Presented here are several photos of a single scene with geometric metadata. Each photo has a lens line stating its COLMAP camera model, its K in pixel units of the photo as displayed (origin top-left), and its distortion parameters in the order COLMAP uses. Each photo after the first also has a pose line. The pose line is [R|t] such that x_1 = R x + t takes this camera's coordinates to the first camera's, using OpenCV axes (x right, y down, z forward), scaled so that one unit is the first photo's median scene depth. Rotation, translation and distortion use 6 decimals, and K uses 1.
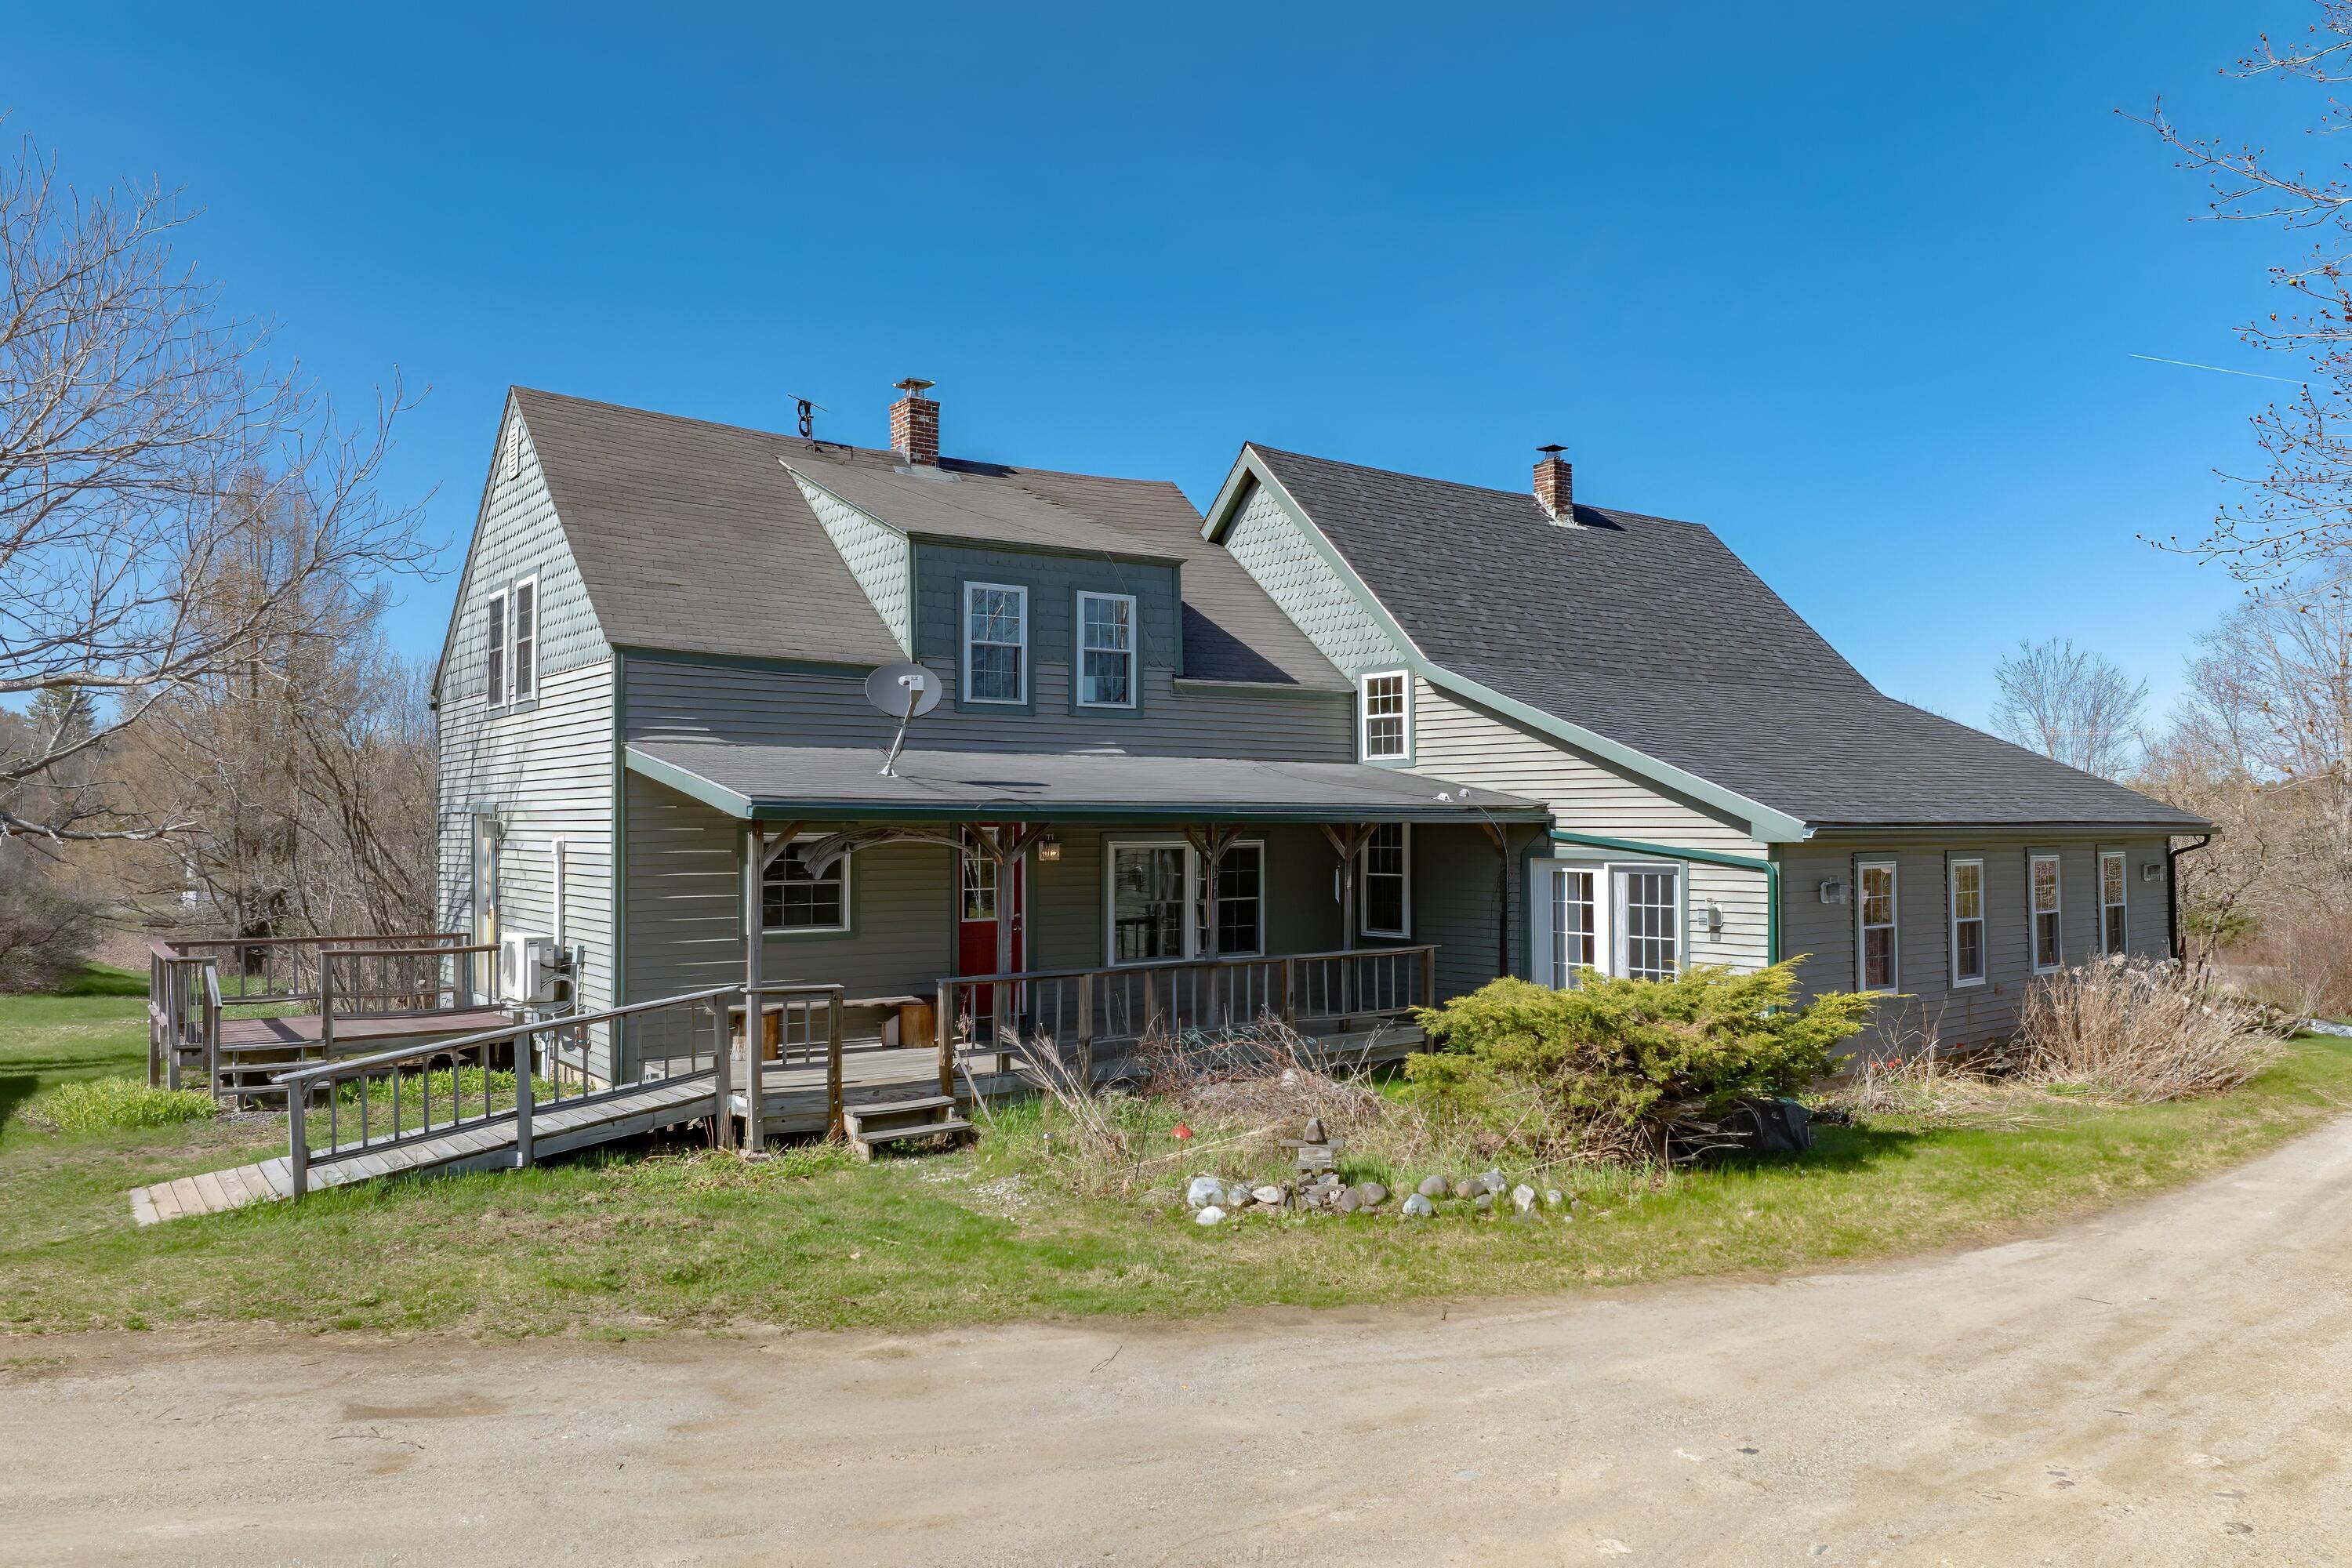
lens RADIAL K [[1644.4, 0, 1176.0], [0, 1644.4, 784.0], [0, 0, 1]] dist [-0.036338, -0.004668]
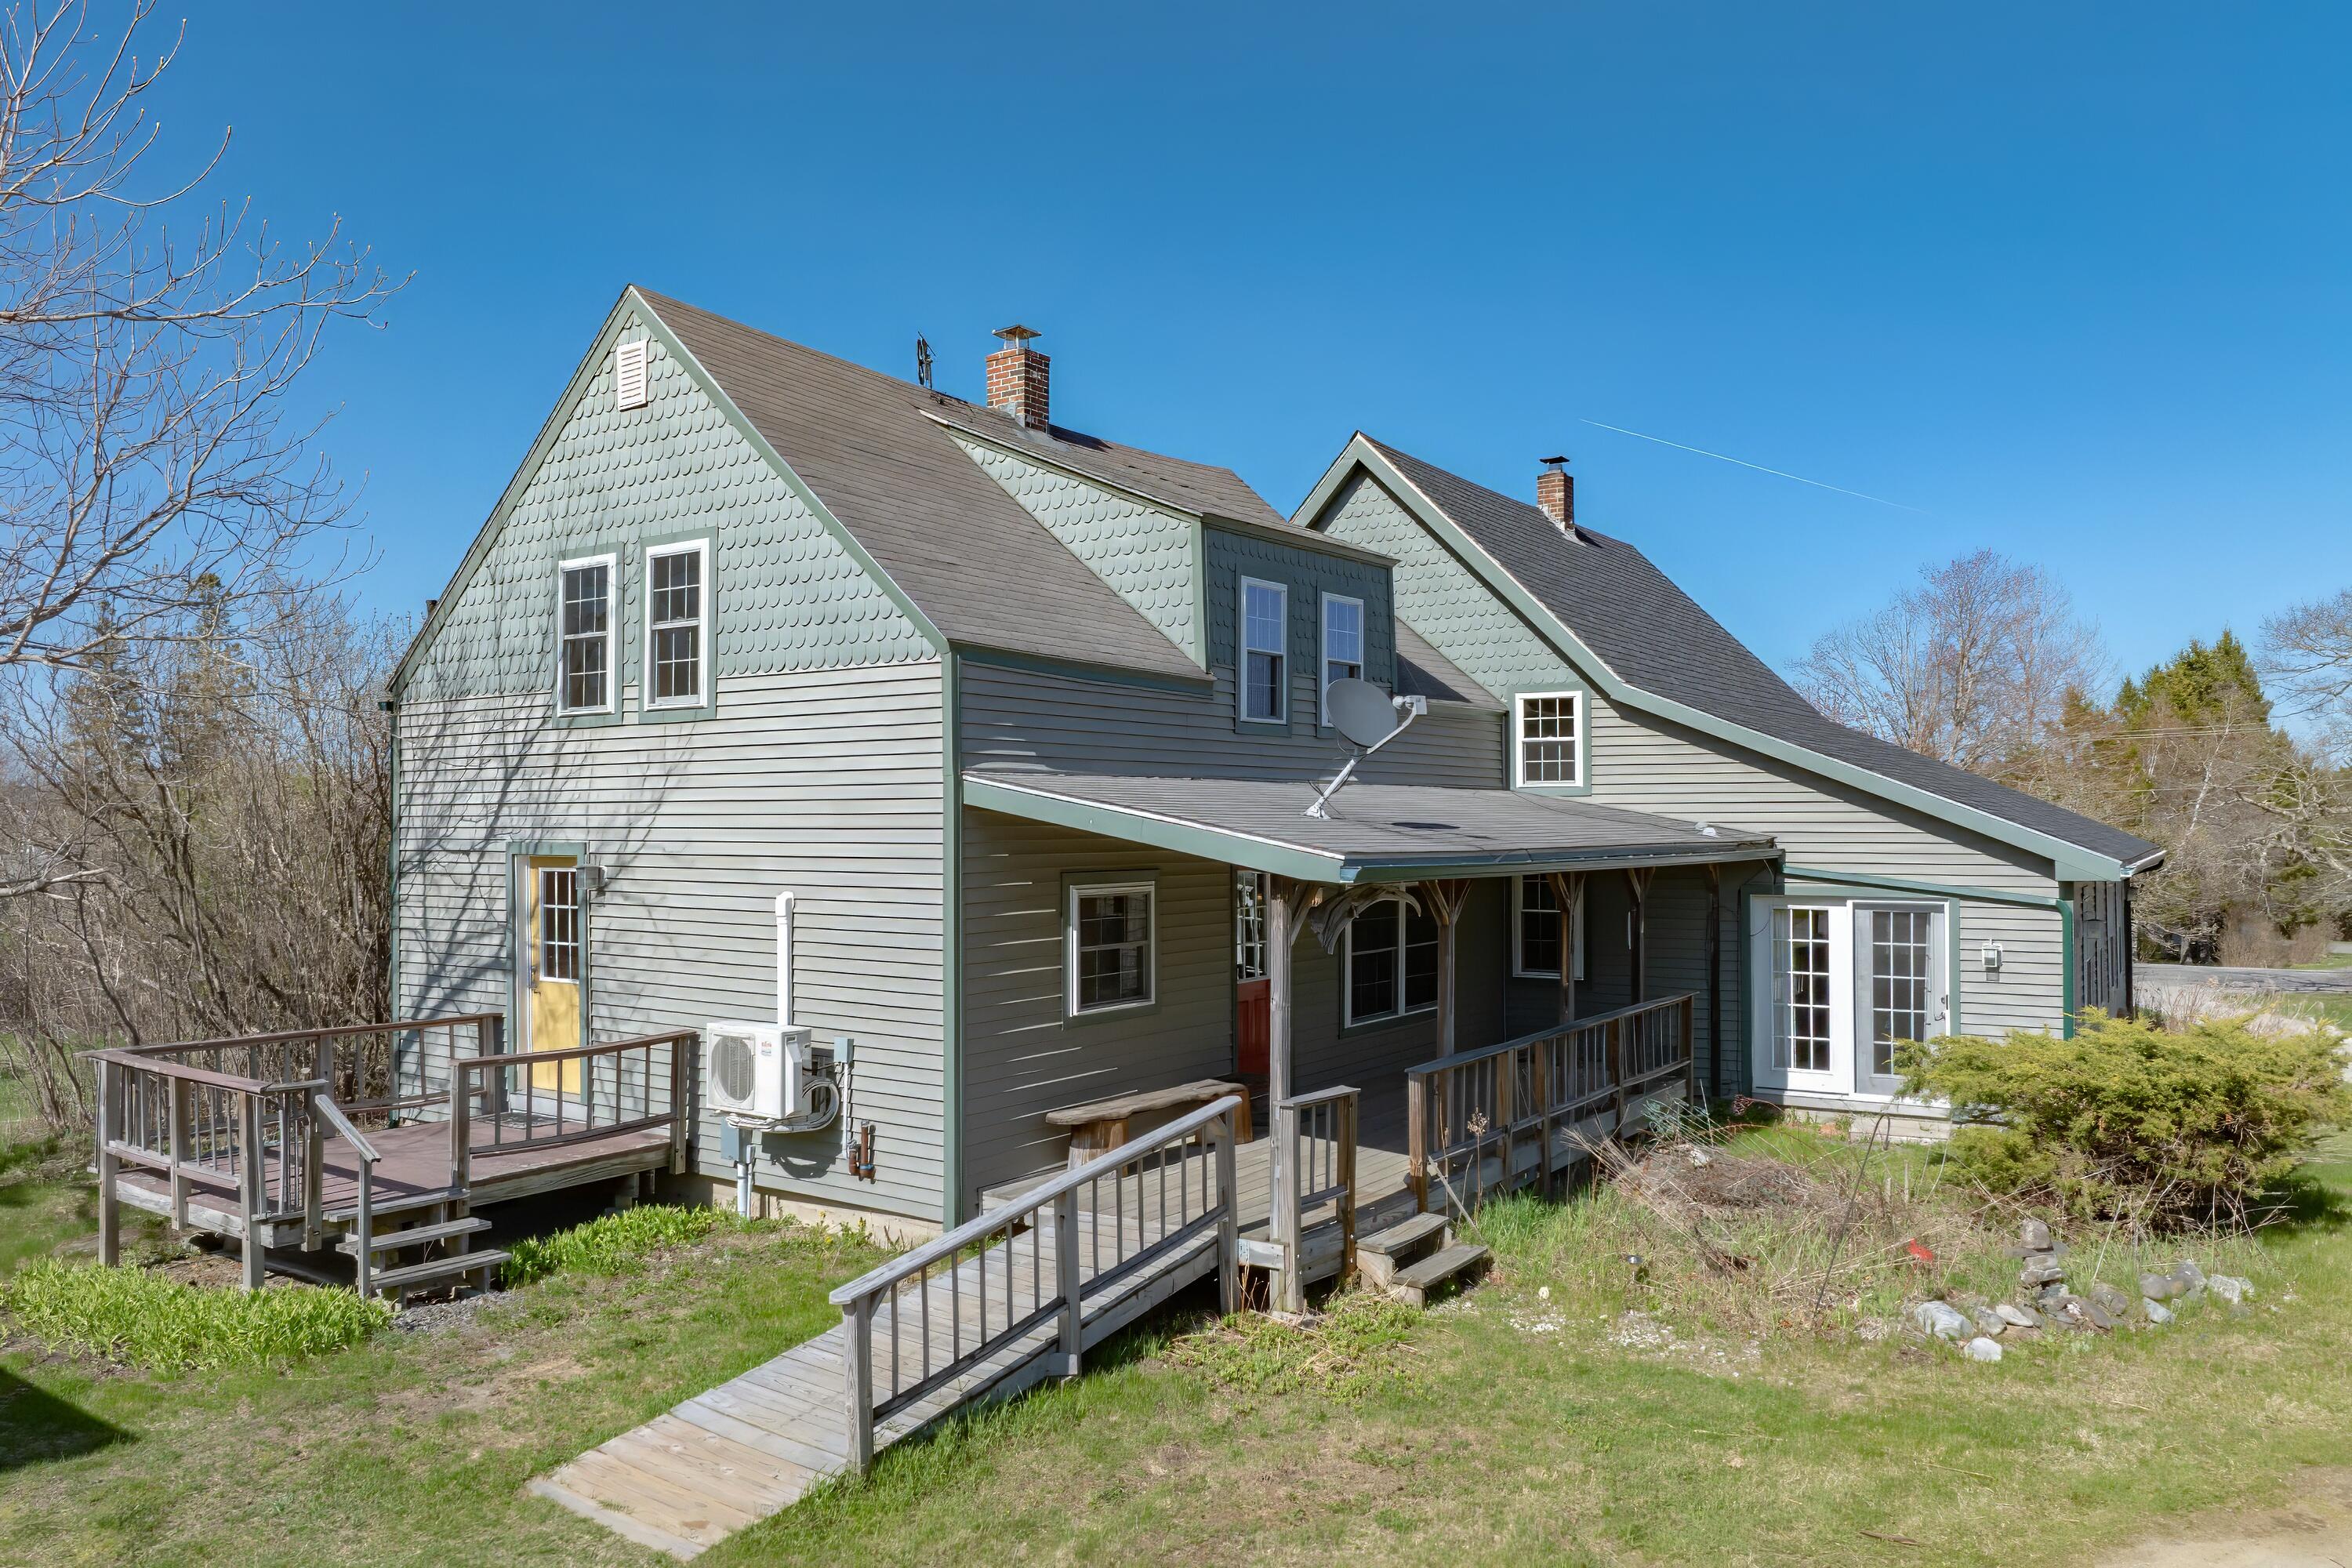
lens RADIAL K [[1644.4, 0, 1176.0], [0, 1644.4, 784.0], [0, 0, 1]] dist [-0.036338, -0.004668]
pose [[0.949274, 0.006381, 0.314385, -0.408963], [-0.006919, 0.999976, 0.000597, -0.017494], [-0.314373, -0.002742, 0.949295, 0.213580]]
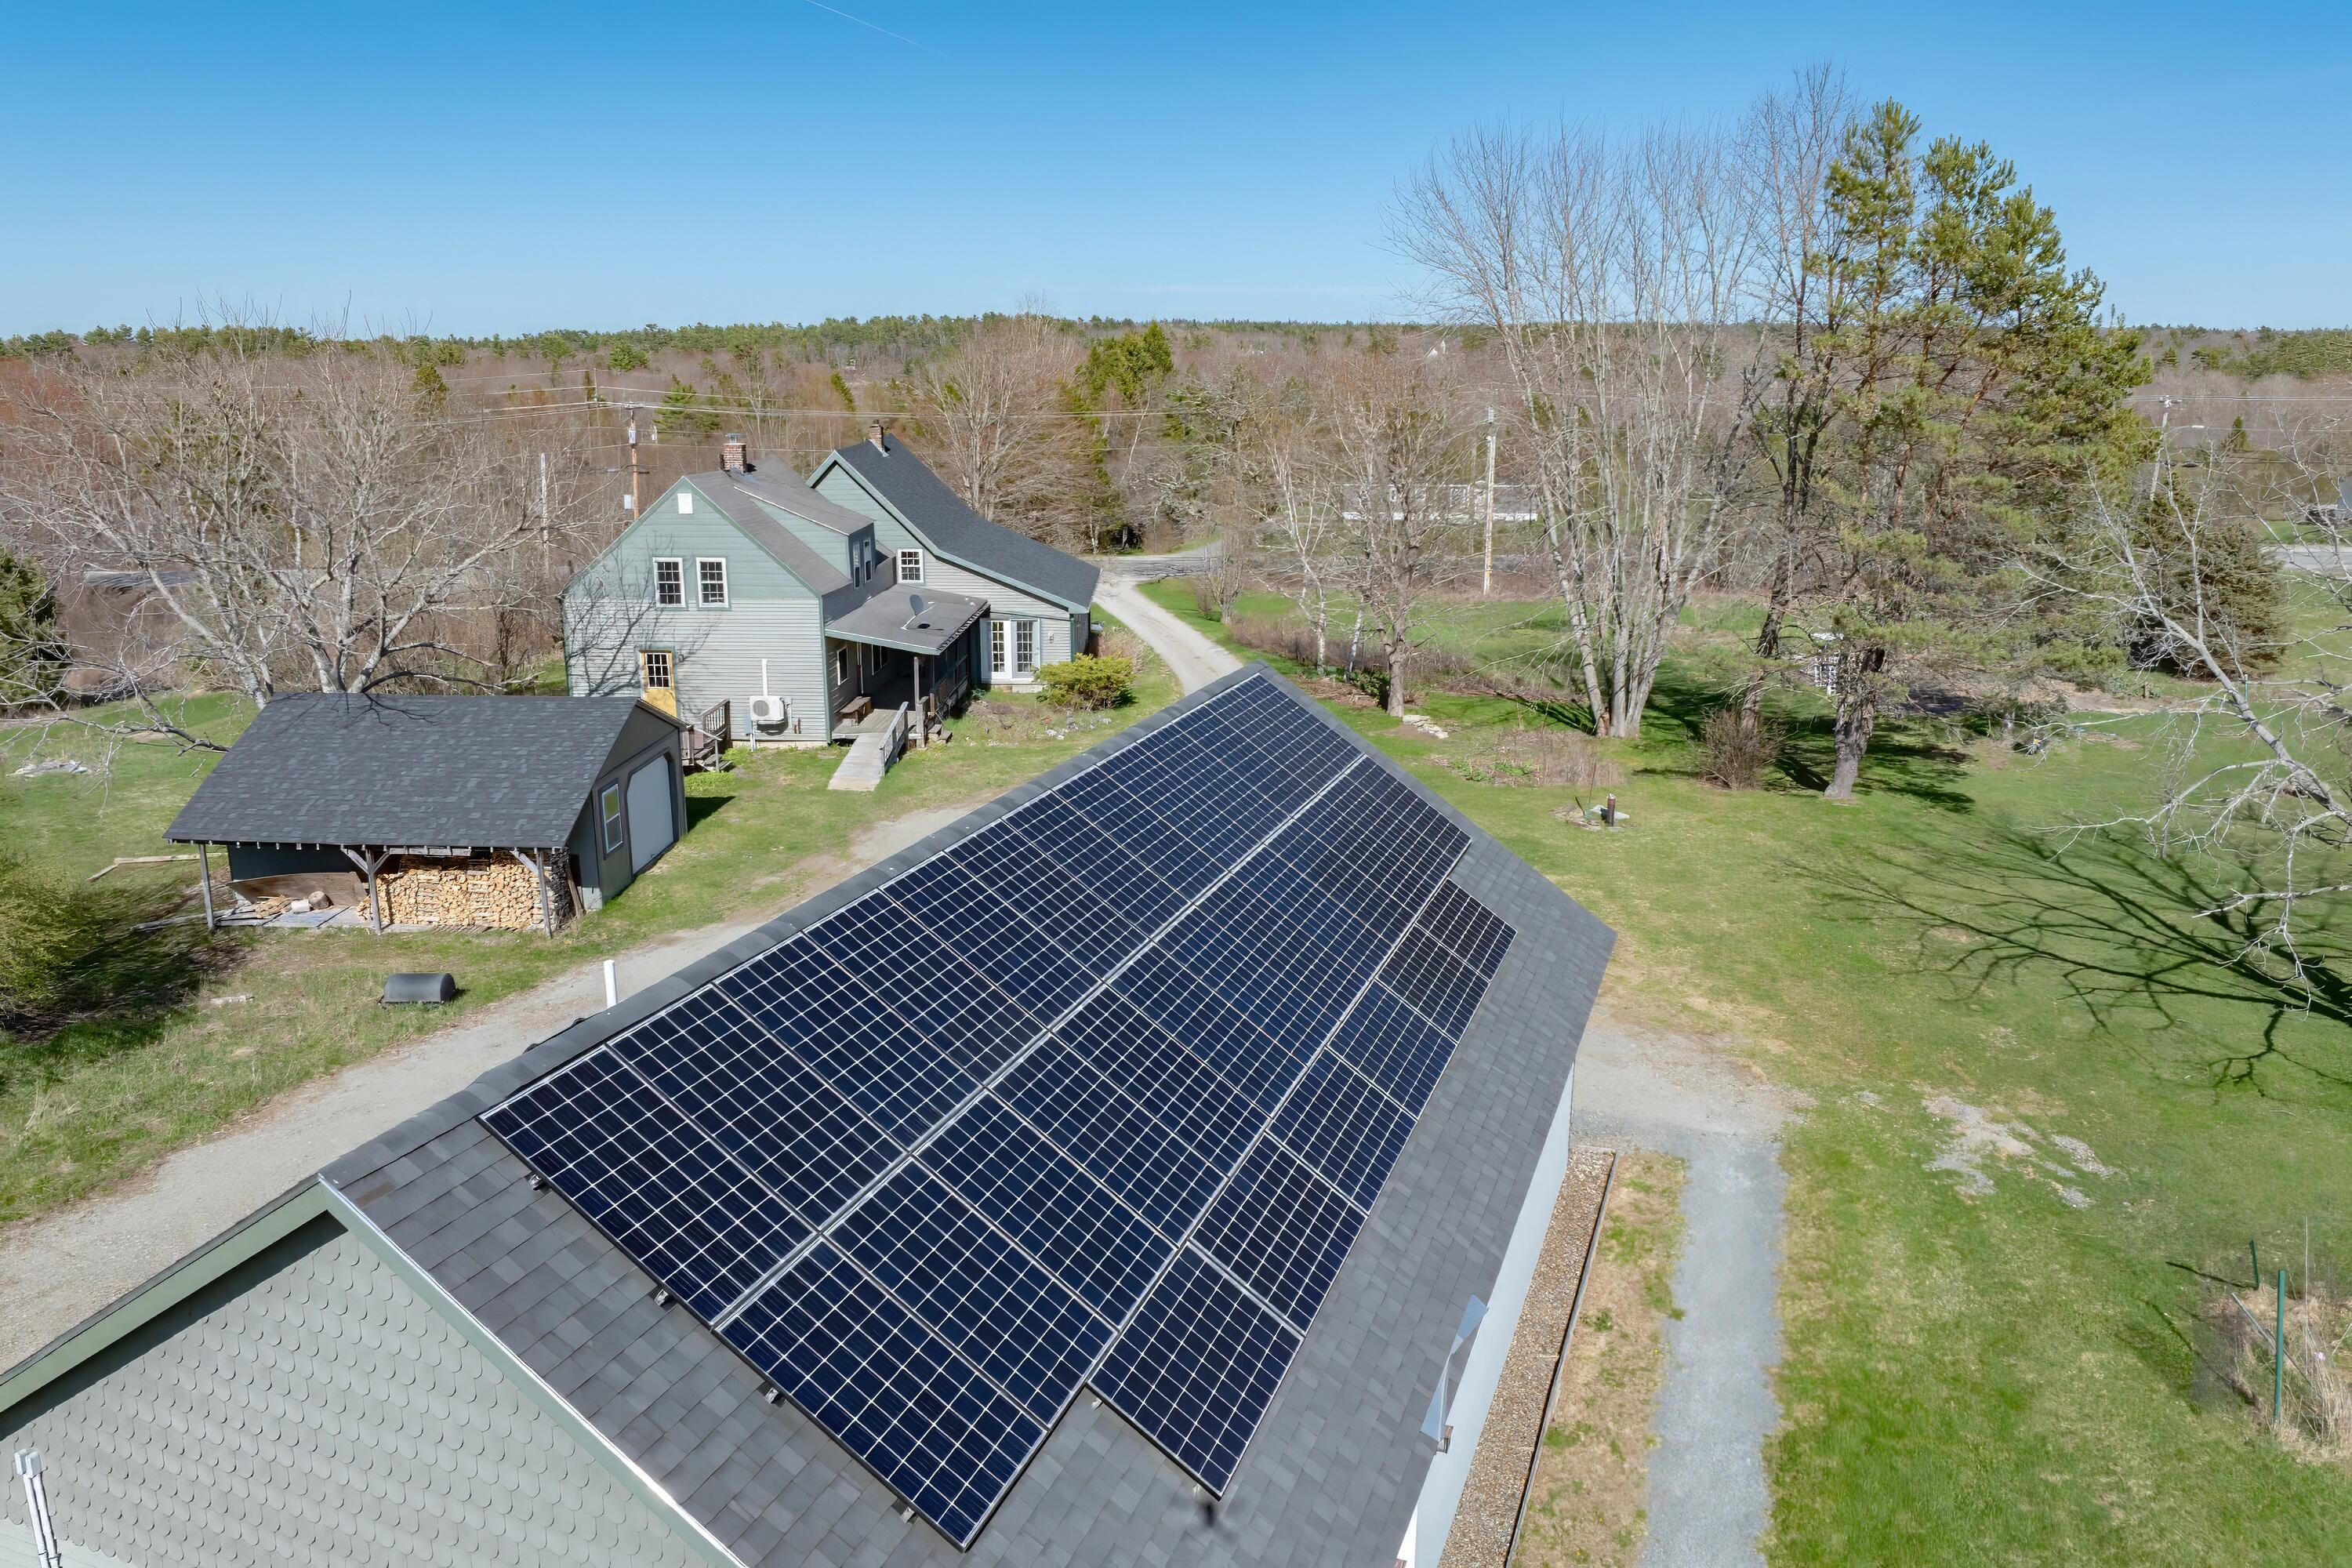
lens RADIAL K [[1582.2, 0, 1176.0], [0, 1582.2, 784.0], [0, 0, 1]] dist [-0.064369, -0.001261]
pose [[0.622465, -0.195135, 0.757931, -1.819043], [-0.024110, 0.963179, 0.267778, -0.447665], [-0.782276, -0.184956, 0.594840, -1.040807]]
